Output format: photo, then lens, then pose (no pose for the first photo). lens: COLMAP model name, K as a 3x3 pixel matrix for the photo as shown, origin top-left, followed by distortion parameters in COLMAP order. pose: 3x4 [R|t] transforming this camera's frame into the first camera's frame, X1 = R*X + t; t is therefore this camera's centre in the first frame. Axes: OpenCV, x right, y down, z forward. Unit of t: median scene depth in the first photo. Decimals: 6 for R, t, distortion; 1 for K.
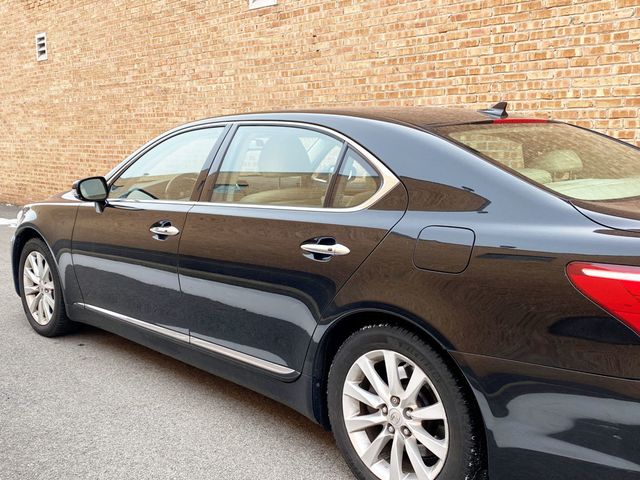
lens RADIAL K [[728.9, 0, 320.0], [0, 728.9, 240.0], [0, 0, 1]] dist [0.119247, -0.281631]
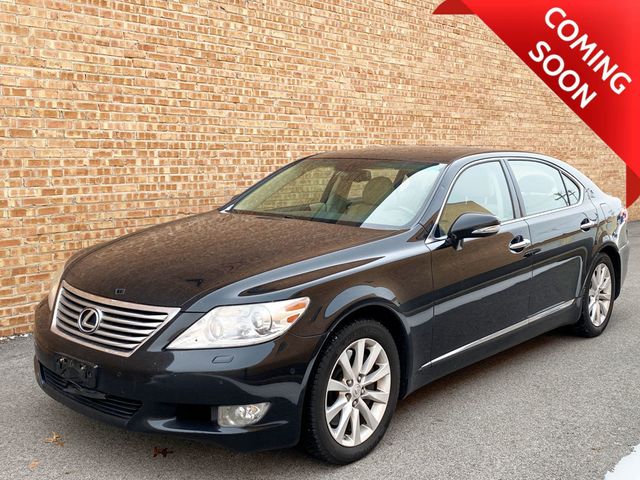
lens RADIAL K [[728.9, 0, 320.0], [0, 728.9, 240.0], [0, 0, 1]] dist [0.119247, -0.281631]
pose [[-0.100251, -0.128639, 0.986611, -0.878841], [0.121643, 0.982583, 0.140474, -0.153274], [-0.987498, 0.134097, -0.082856, 0.881103]]
